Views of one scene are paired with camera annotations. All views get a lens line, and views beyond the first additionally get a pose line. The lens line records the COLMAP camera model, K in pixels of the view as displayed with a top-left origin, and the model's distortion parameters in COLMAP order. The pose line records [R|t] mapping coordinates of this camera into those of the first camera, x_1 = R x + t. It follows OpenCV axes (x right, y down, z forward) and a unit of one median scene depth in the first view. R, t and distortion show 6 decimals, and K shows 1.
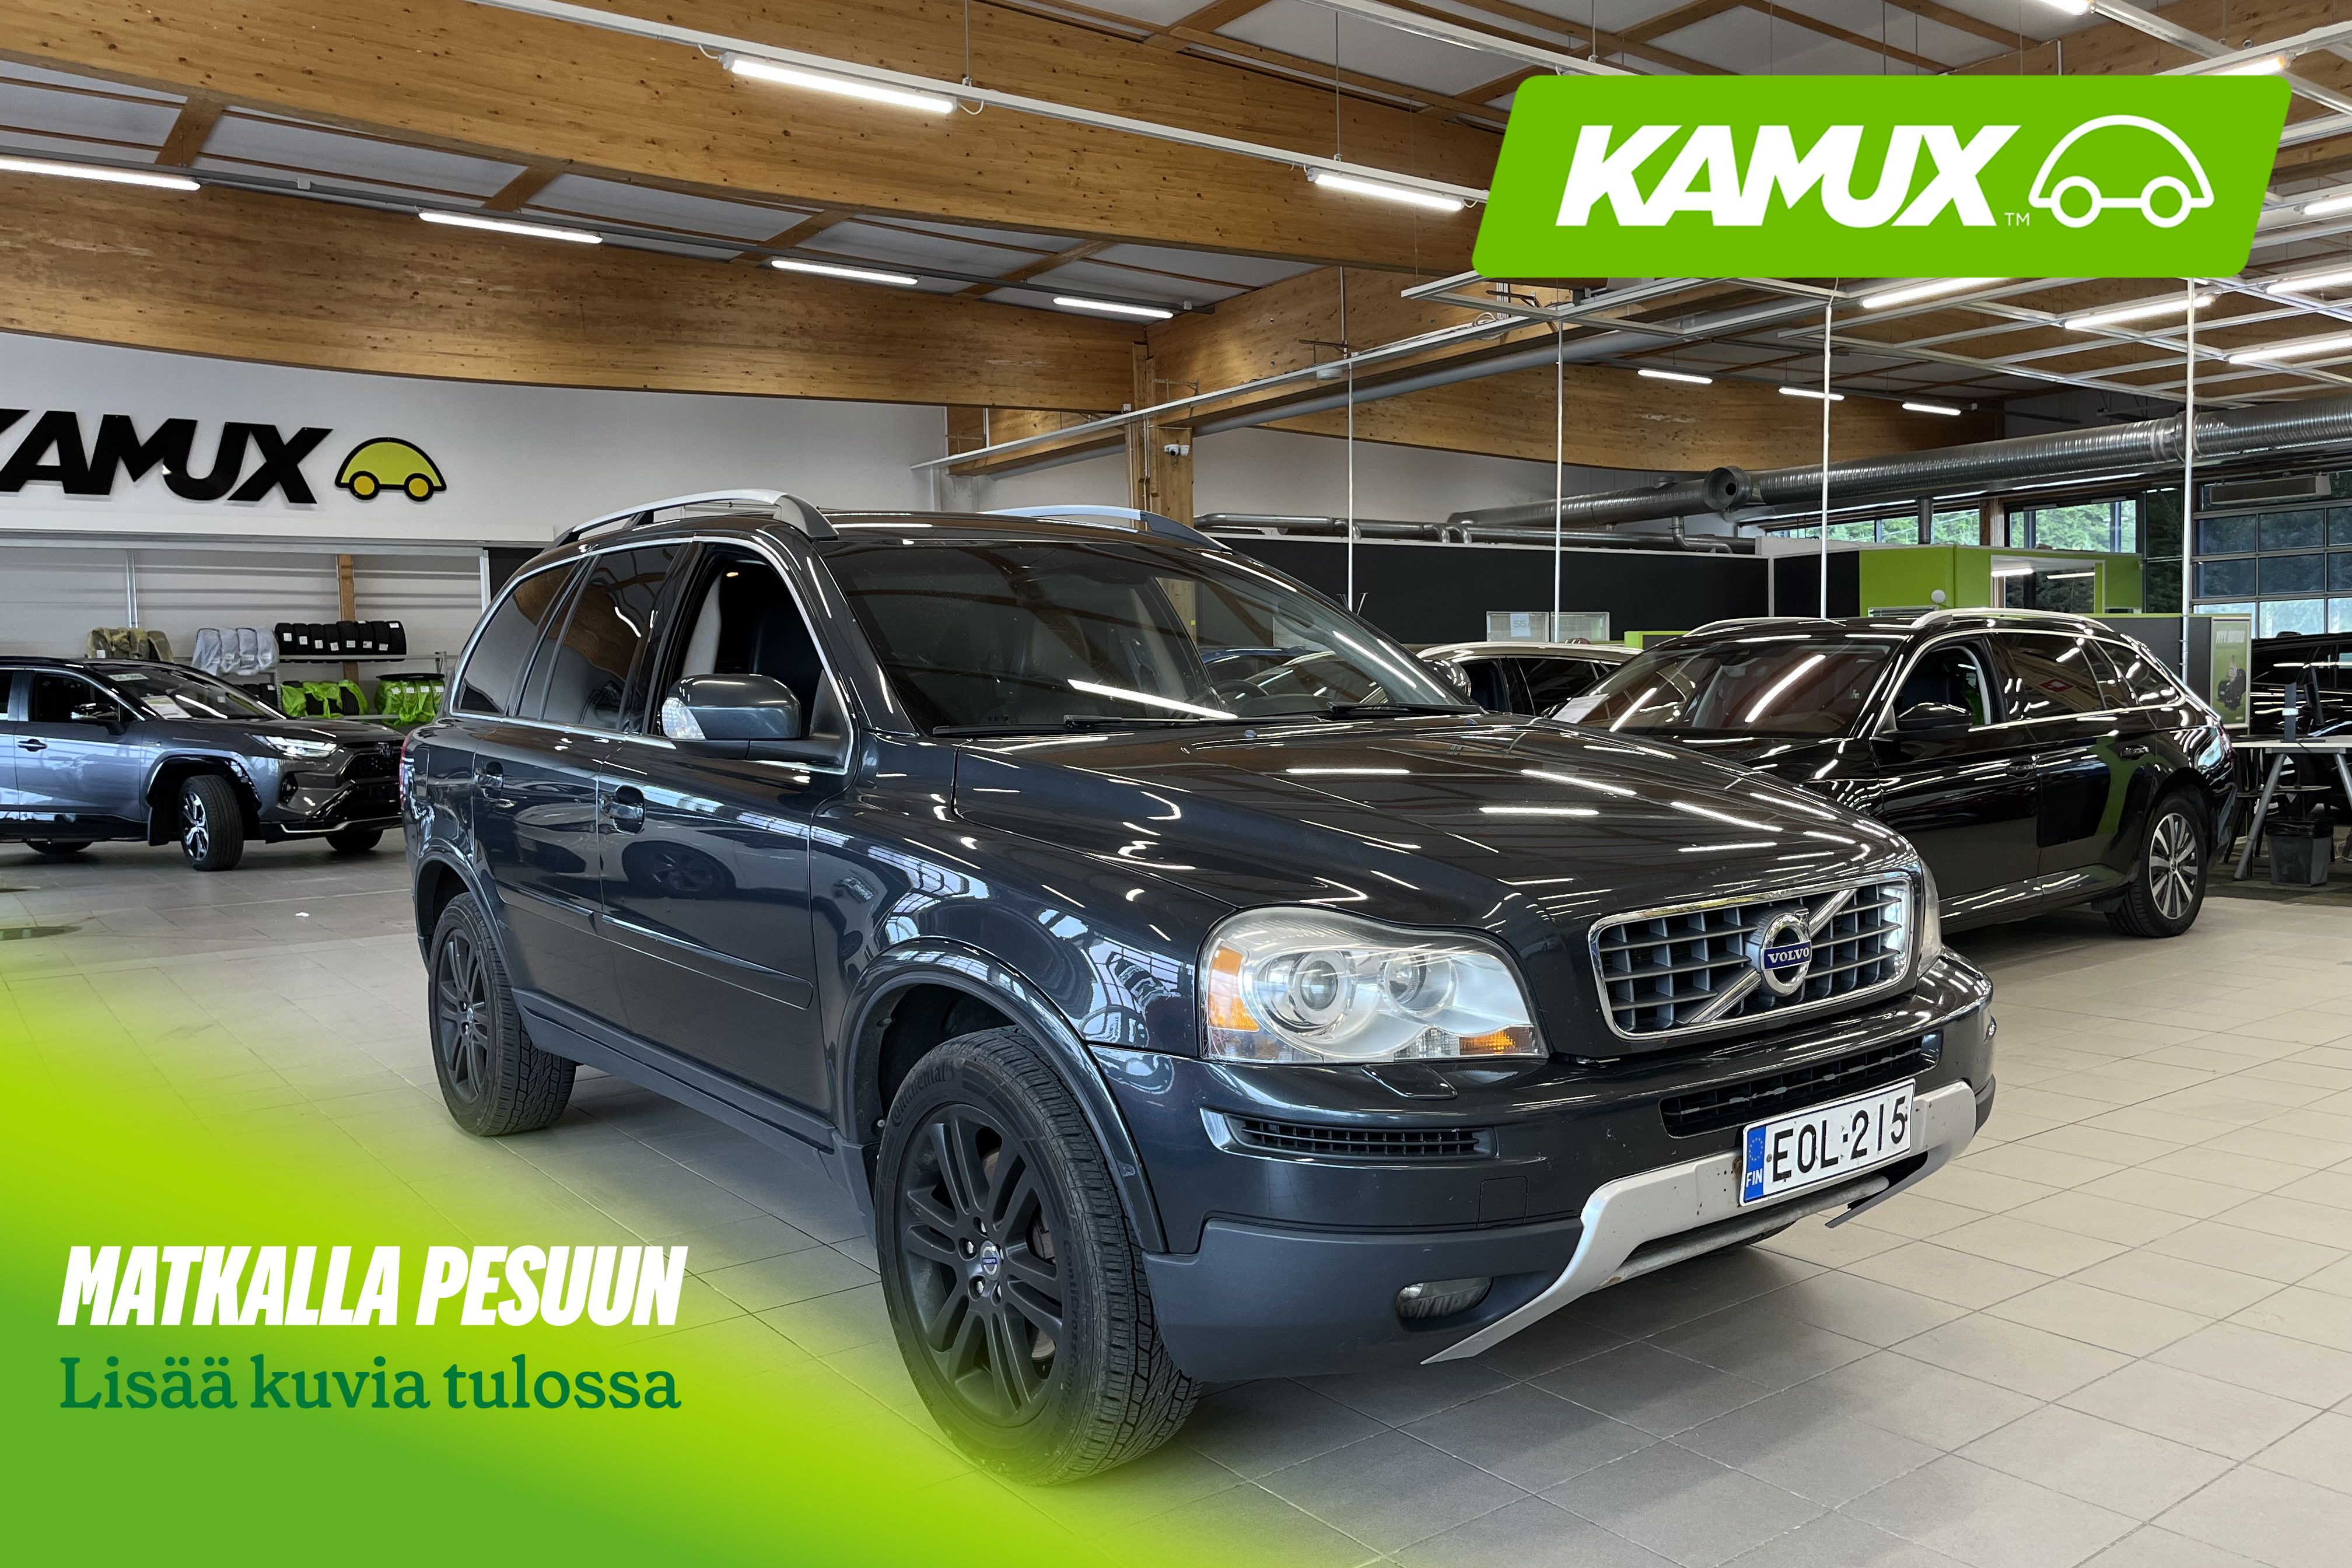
lens RADIAL K [[1777.8, 0, 1172.1], [0, 1777.8, 794.2], [0, 0, 1]] dist [-0.004431, -0.057632]
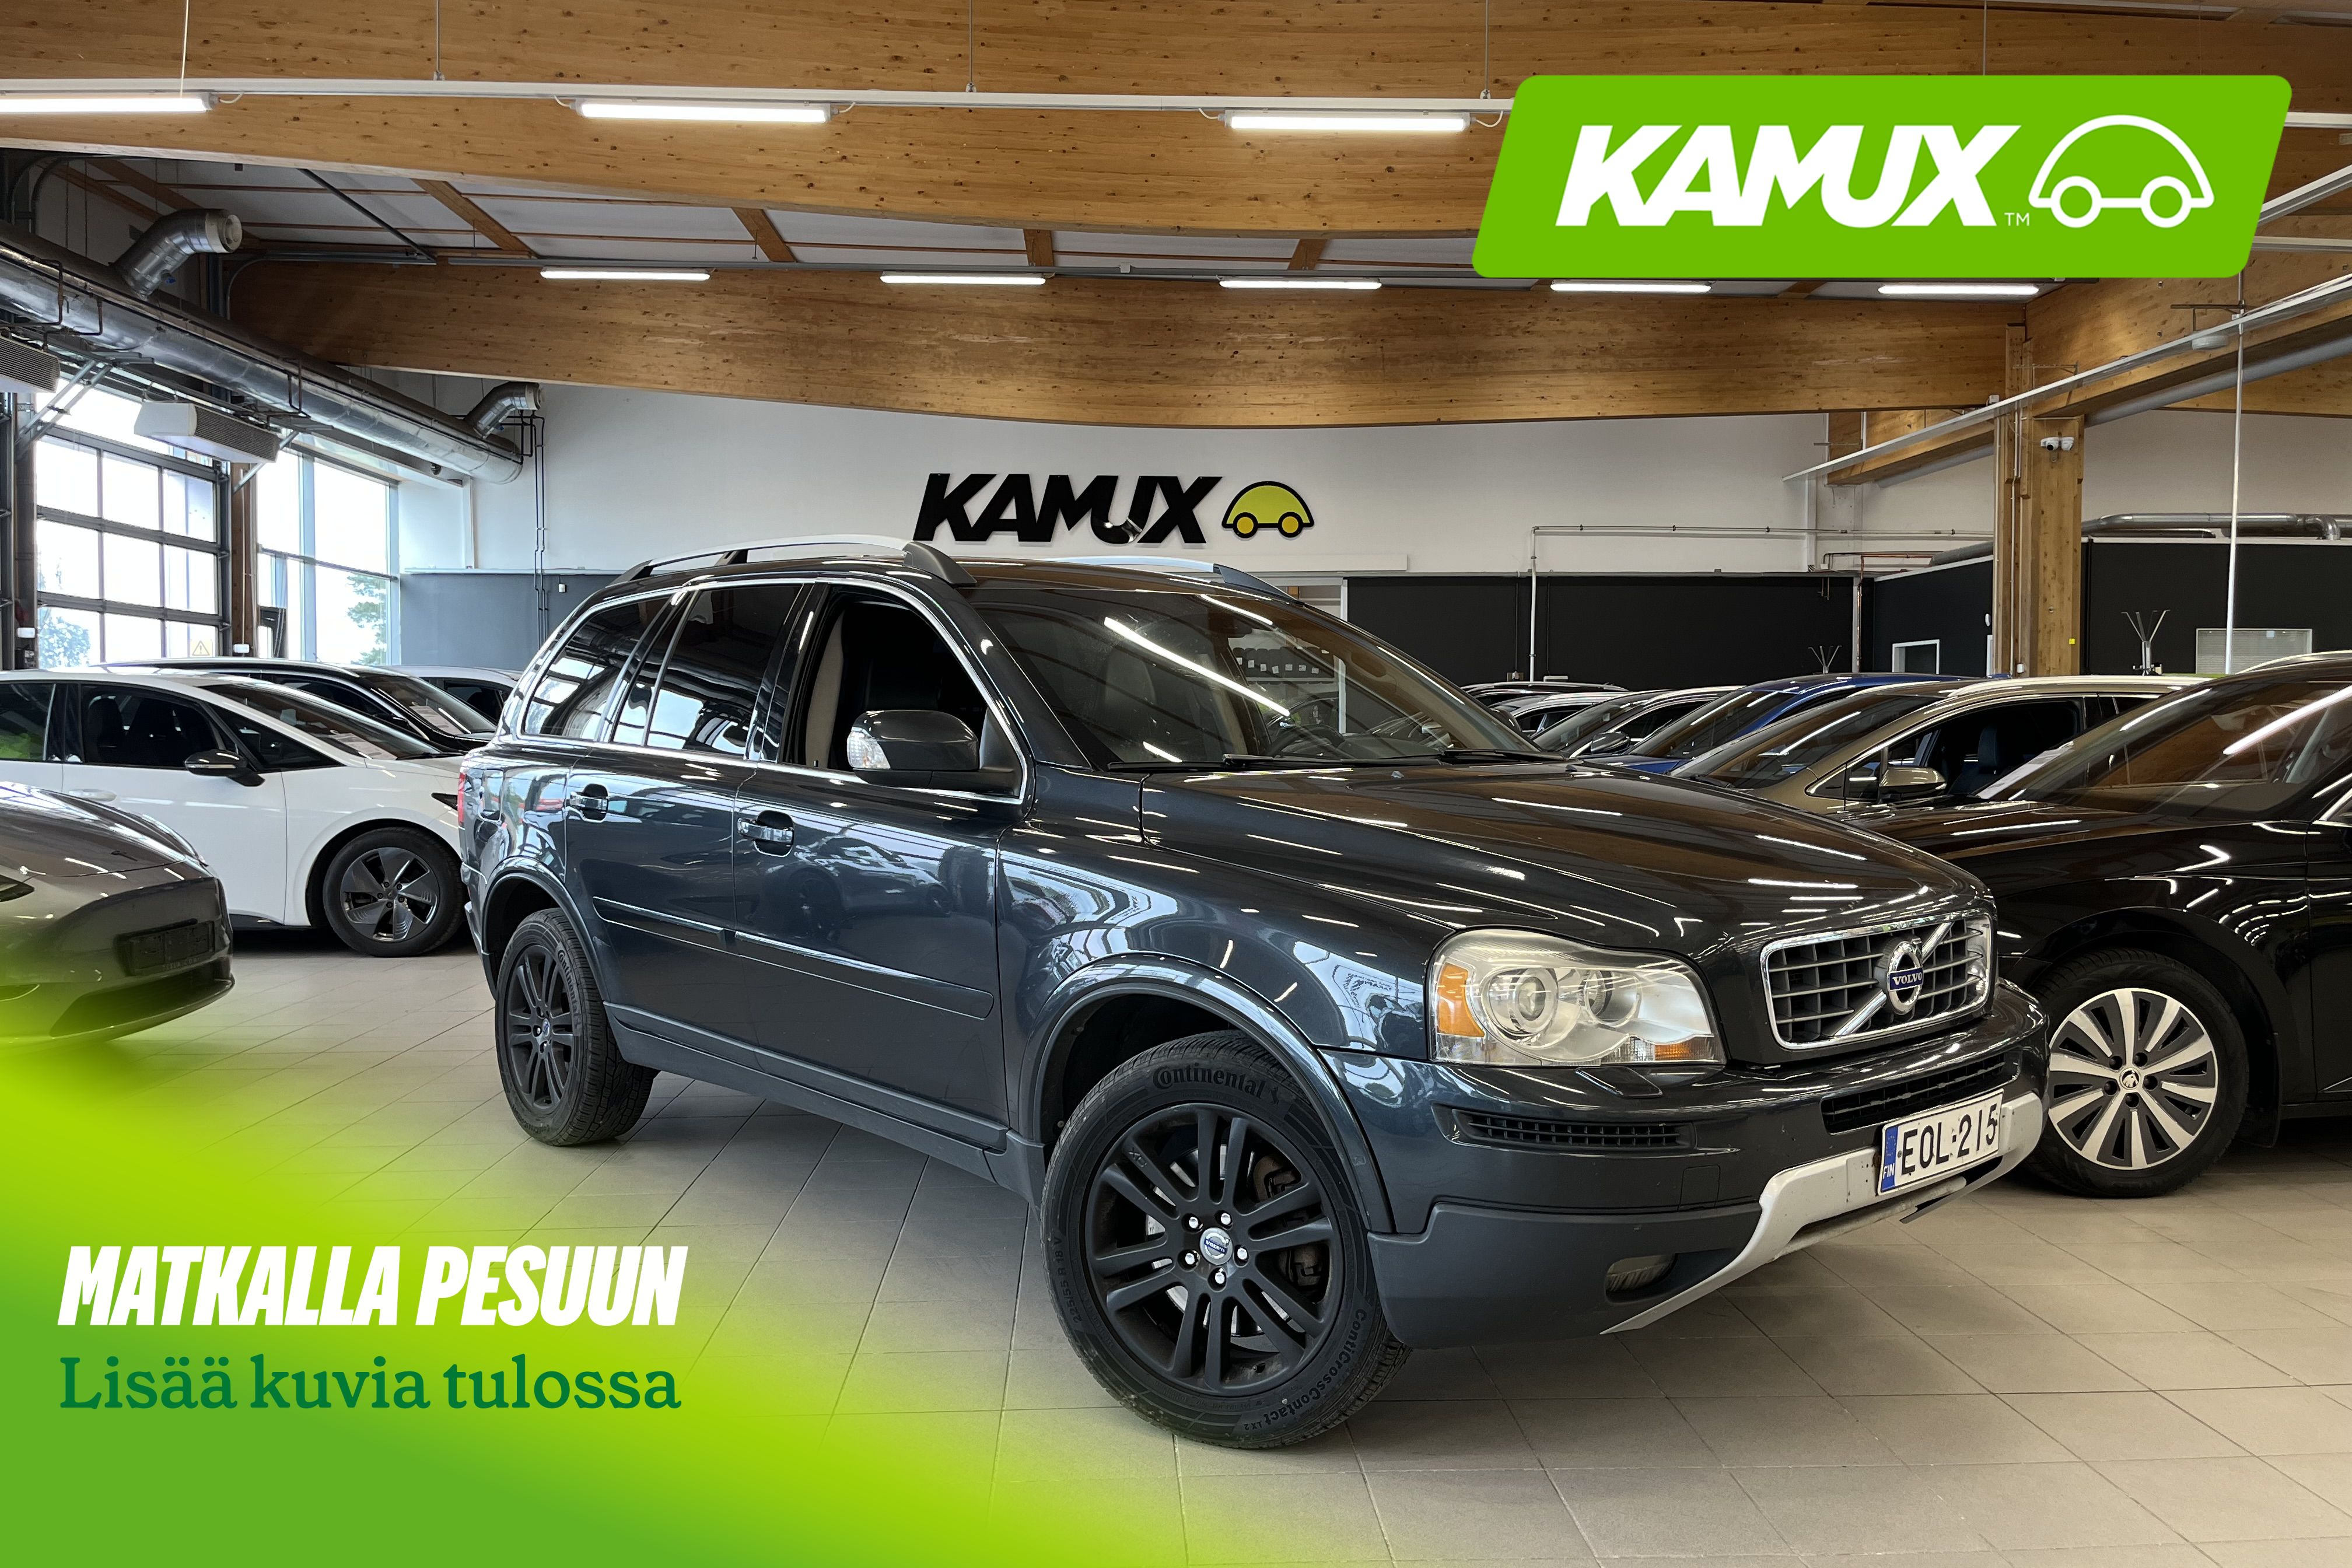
lens RADIAL K [[1777.8, 0, 1131.7], [0, 1777.8, 722.5], [0, 0, 1]] dist [-0.004431, -0.057632]
pose [[0.819912, 0.017276, -0.572228, 0.147712], [-0.046704, 0.998231, -0.036781, -0.007668], [0.570581, 0.056883, 0.819269, 0.060910]]
